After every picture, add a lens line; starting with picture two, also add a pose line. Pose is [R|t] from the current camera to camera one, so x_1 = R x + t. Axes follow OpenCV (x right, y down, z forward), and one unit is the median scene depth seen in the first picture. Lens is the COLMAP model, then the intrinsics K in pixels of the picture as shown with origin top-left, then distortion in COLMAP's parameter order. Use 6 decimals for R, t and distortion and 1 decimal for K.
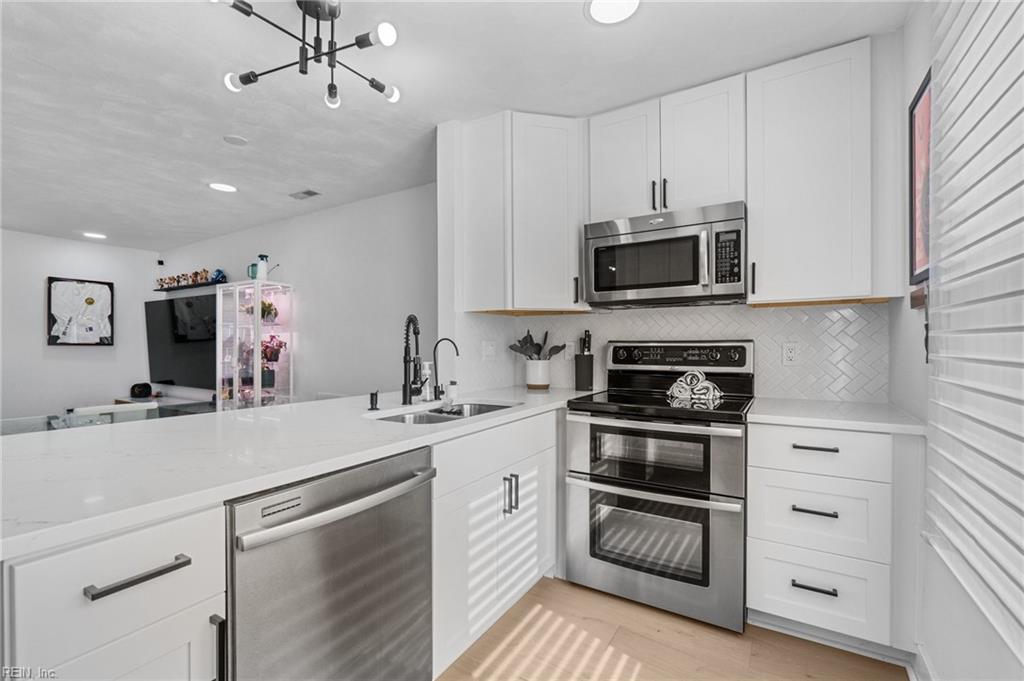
lens RADIAL K [[449.3, 0, 508.6], [0, 449.3, 350.2], [0, 0, 1]] dist [-0.002064, -0.000413]
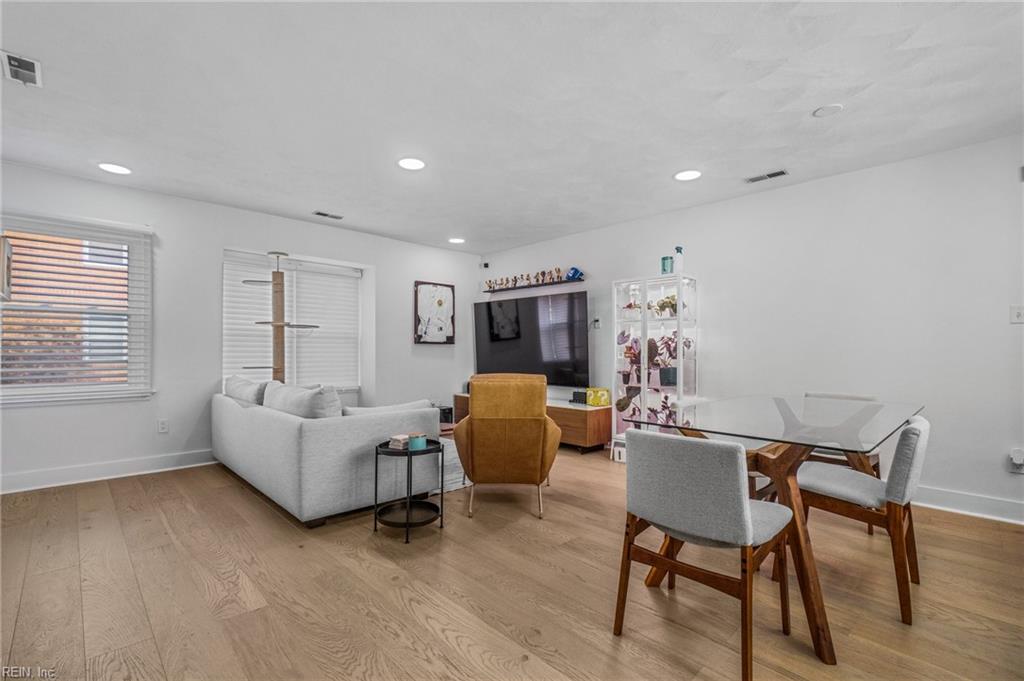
lens RADIAL K [[449.3, 0, 508.6], [0, 449.3, 350.2], [0, 0, 1]] dist [-0.002064, -0.000413]
pose [[0.971842, 0.000817, -0.235633, -0.546398], [-0.002013, 0.999986, -0.004836, 0.009698], [0.235626, 0.005174, 0.971830, -0.008380]]
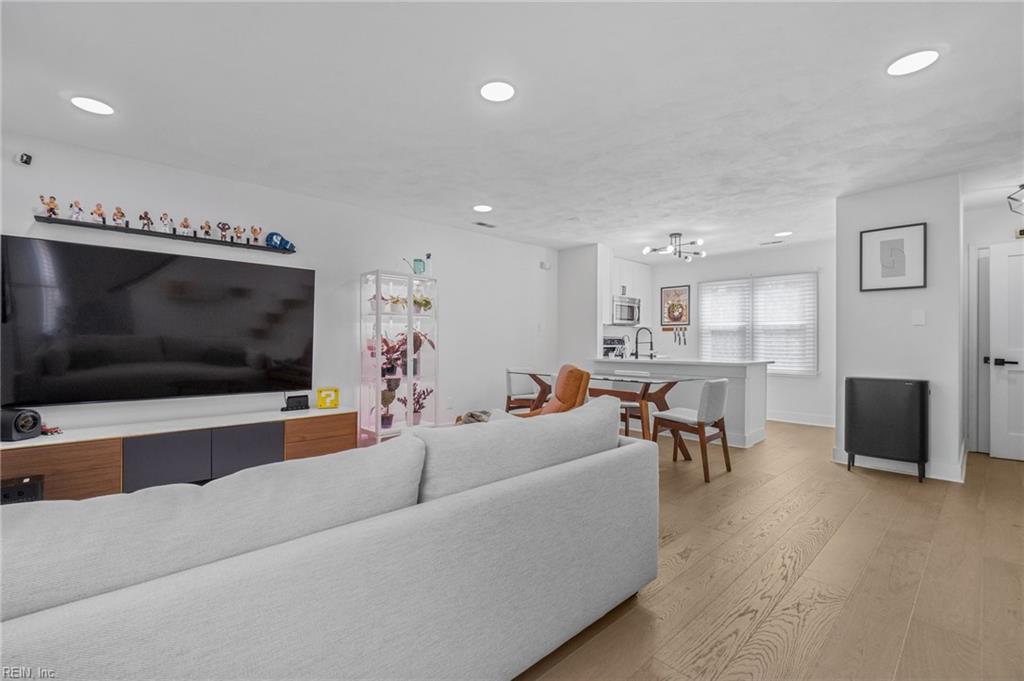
lens RADIAL K [[447.4, 0, 492.1], [0, 447.4, 336.7], [0, 0, 1]] dist [-0.002423, -0.000219]
pose [[0.275991, 0.006718, 0.961137, -1.259206], [-0.000329, 0.999976, -0.006896, 0.000259], [-0.961160, 0.001587, 0.275987, 0.438770]]
